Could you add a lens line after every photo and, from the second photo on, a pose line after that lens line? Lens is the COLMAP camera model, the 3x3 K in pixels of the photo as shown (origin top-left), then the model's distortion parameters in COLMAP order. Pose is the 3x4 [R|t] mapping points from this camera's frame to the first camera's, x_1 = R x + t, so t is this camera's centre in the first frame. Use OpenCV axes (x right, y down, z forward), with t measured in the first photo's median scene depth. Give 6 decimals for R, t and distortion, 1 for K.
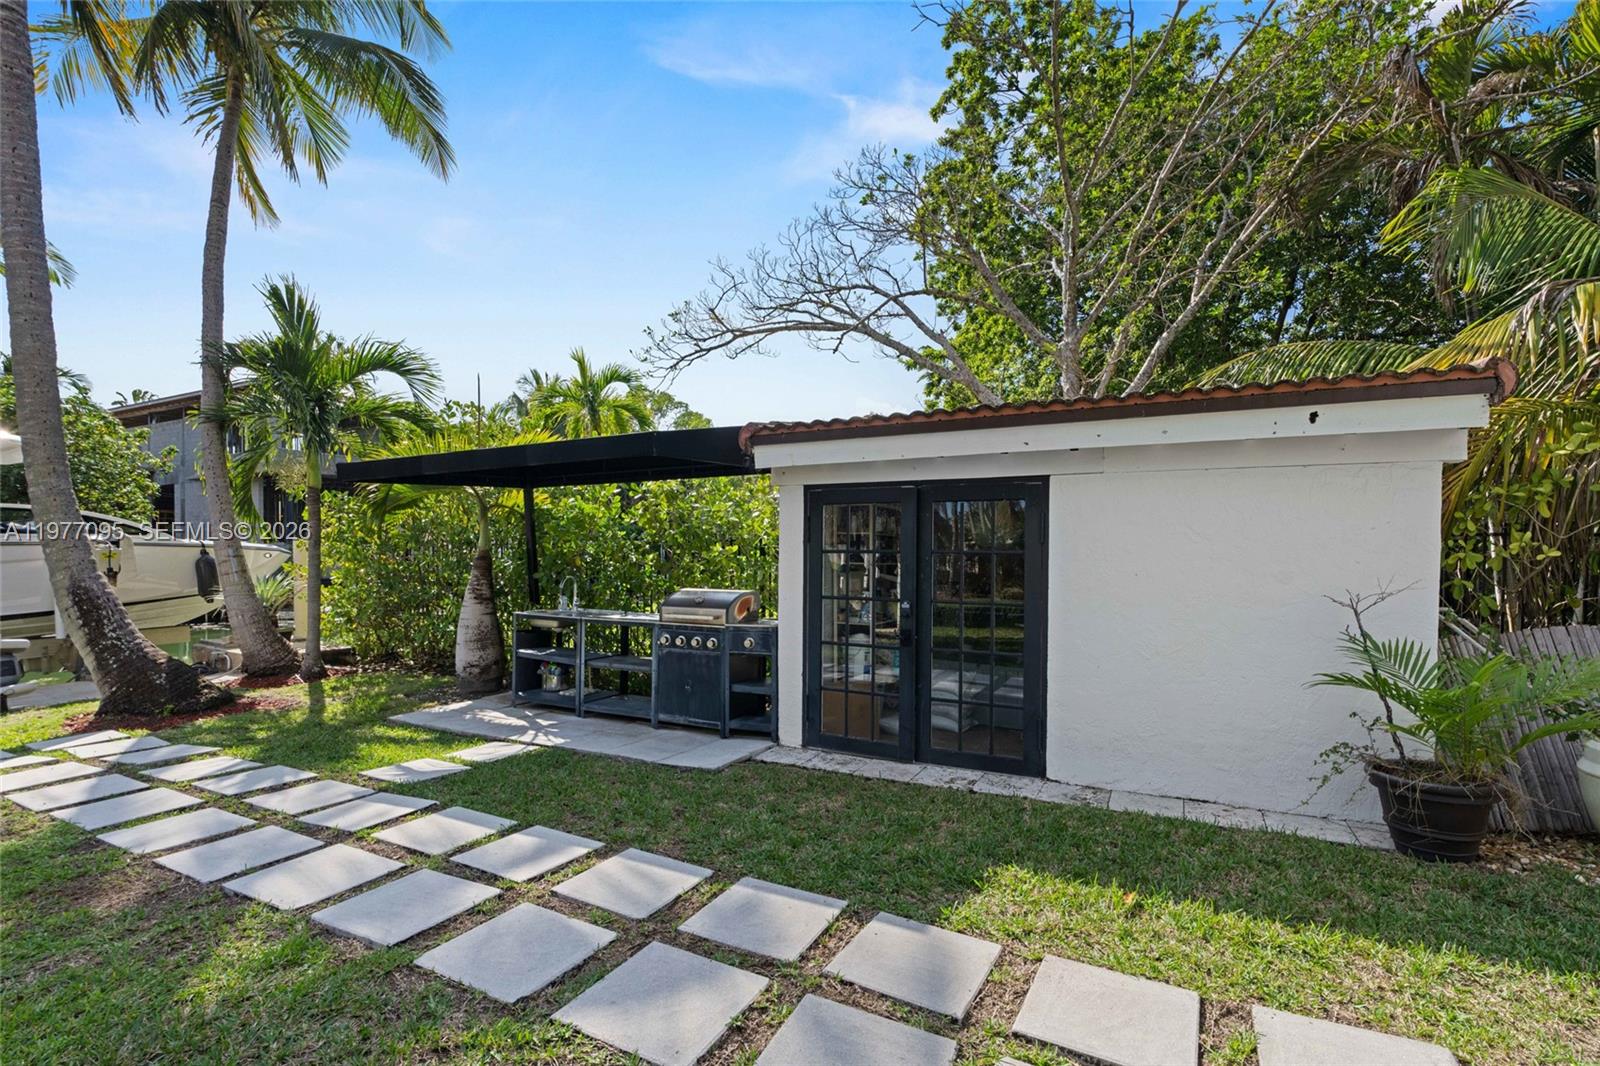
lens RADIAL K [[746.7, 0, 799.1], [0, 746.7, 567.3], [0, 0, 1]] dist [-0.000554, 0.000053]
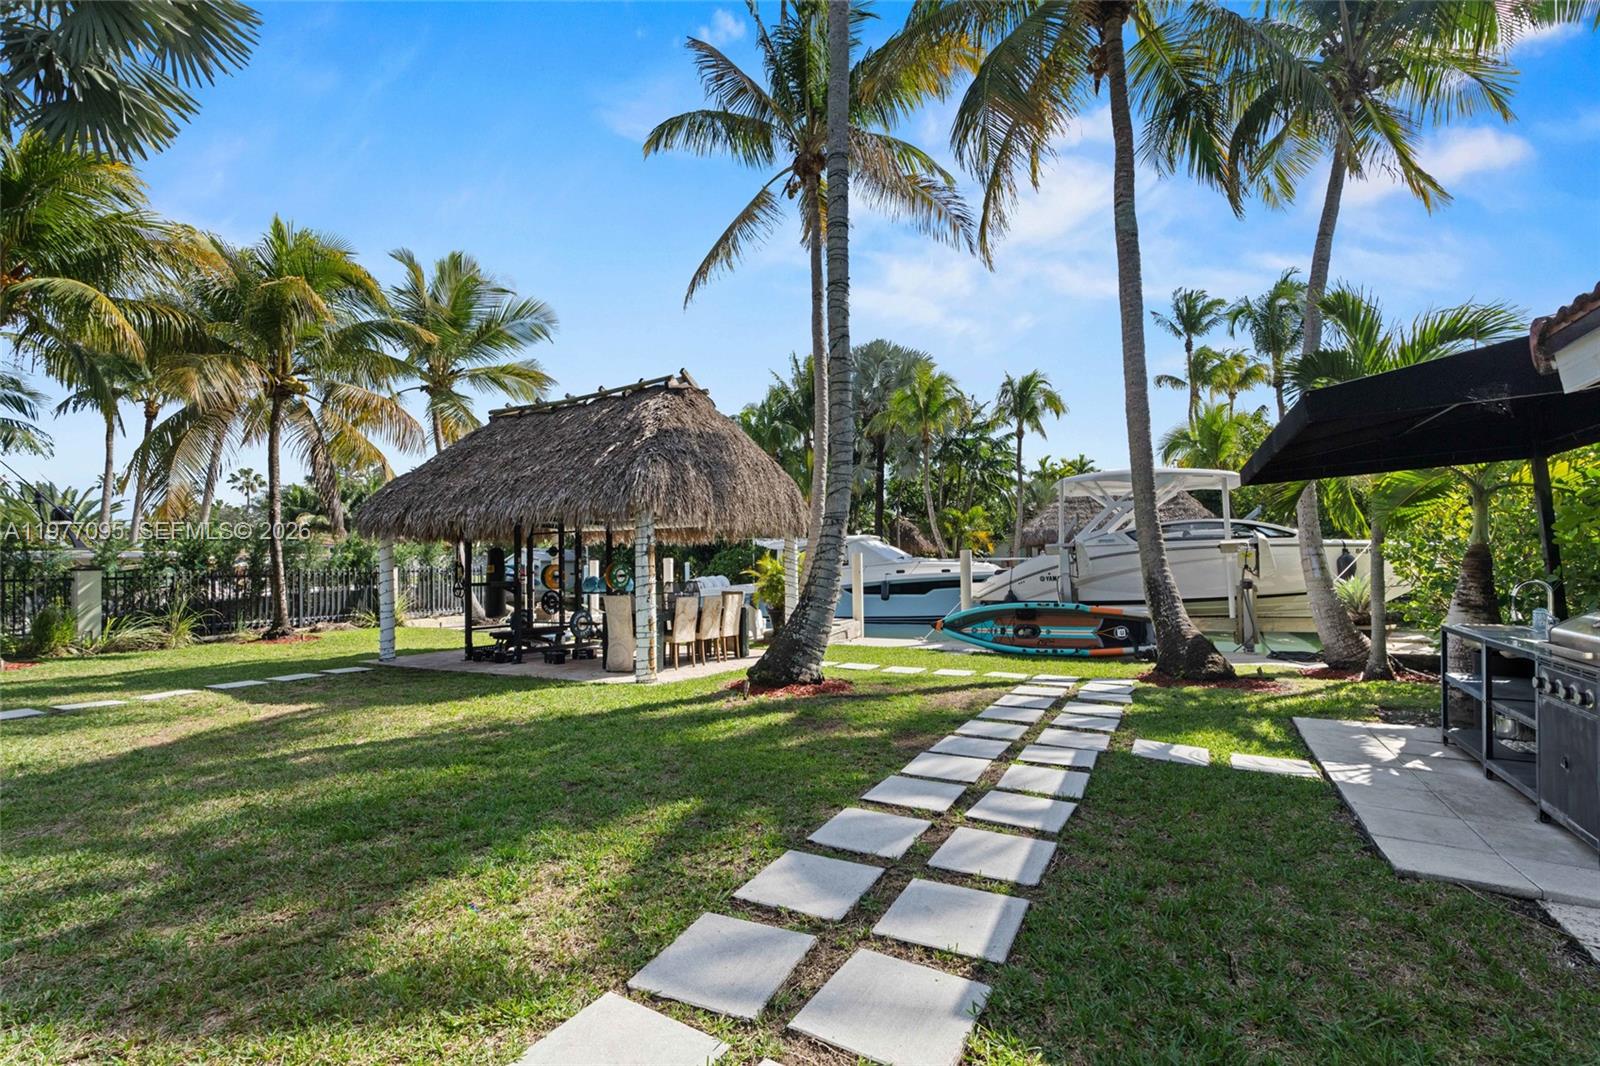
lens RADIAL K [[711.7, 0, 798.7], [0, 711.7, 560.7], [0, 0, 1]] dist [-0.000361, -0.000077]
pose [[-0.013792, -0.000757, -0.999905, 0.695985], [-0.004767, 0.999988, -0.000691, -0.003776], [0.999894, 0.004757, -0.013796, 0.619306]]
